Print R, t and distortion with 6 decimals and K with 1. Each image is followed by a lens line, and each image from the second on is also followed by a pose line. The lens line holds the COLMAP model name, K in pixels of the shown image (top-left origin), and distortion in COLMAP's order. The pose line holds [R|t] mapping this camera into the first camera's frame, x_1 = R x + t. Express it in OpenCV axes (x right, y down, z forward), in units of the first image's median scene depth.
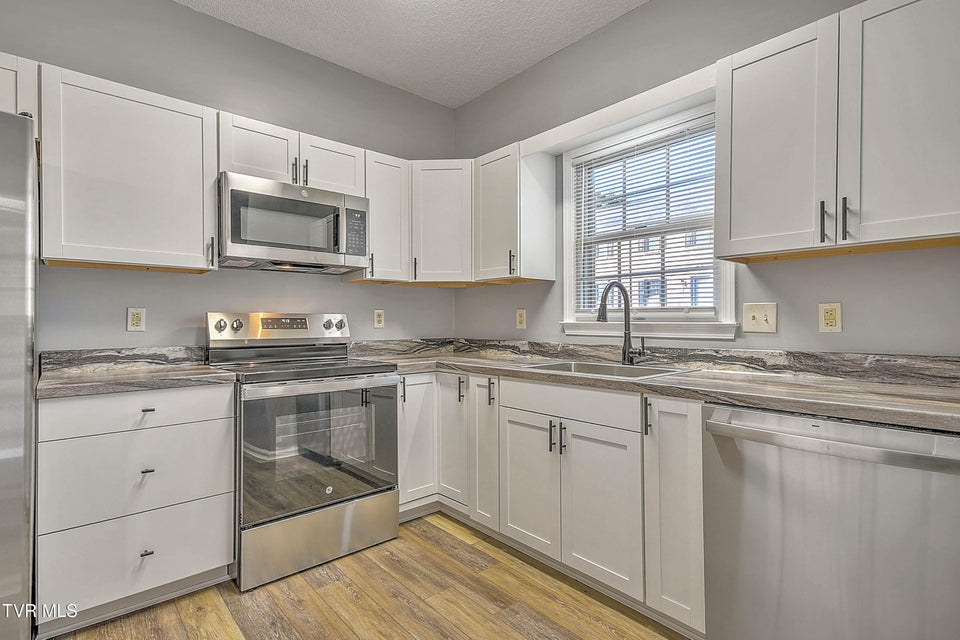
lens RADIAL K [[468.7, 0, 480.0], [0, 468.7, 320.0], [0, 0, 1]] dist [0.026850, 0.000450]
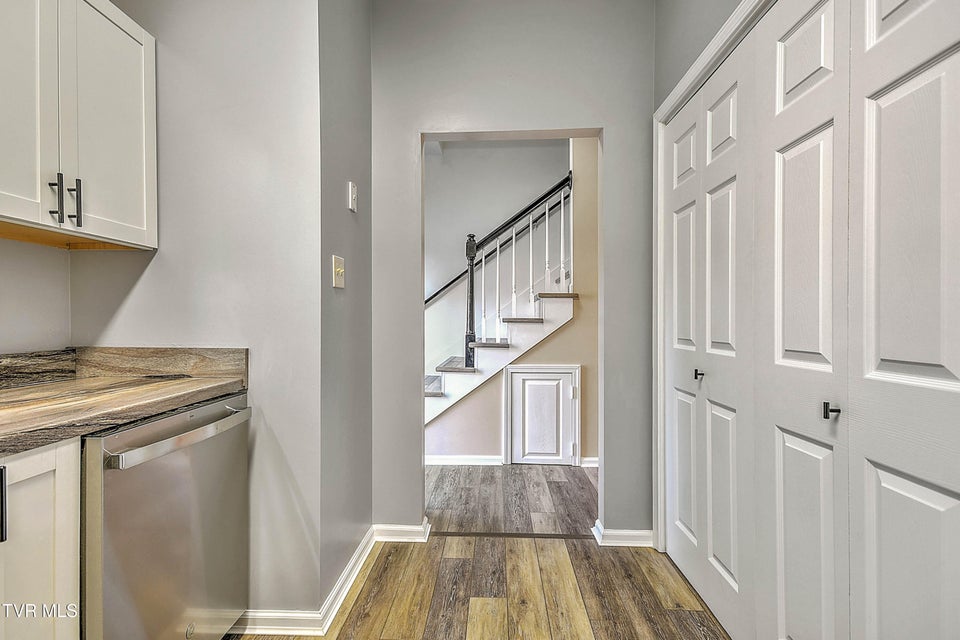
lens RADIAL K [[468.7, 0, 480.0], [0, 468.7, 320.0], [0, 0, 1]] dist [0.026850, 0.000450]
pose [[-0.729529, -0.001503, 0.683949, -0.259766], [-0.003416, 0.999993, -0.001446, 0.004397], [-0.683942, -0.003391, -0.729529, 0.718266]]
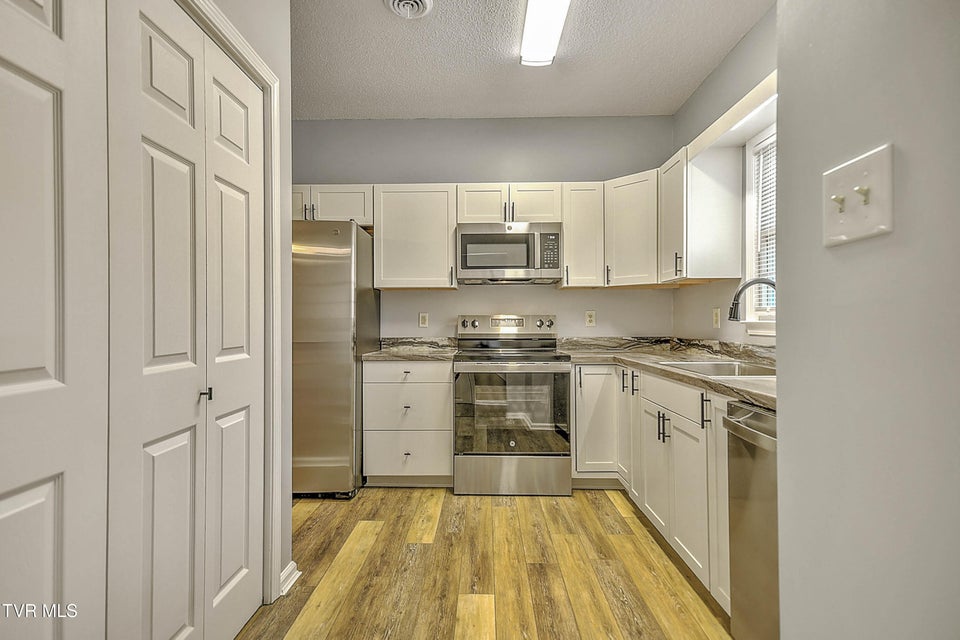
lens RADIAL K [[468.7, 0, 480.0], [0, 468.7, 320.0], [0, 0, 1]] dist [0.026850, 0.000450]
pose [[0.746211, -0.003484, -0.665701, 0.477825], [0.003855, 0.999992, -0.000913, 0.000852], [0.665698, -0.001885, 0.746218, -0.078313]]
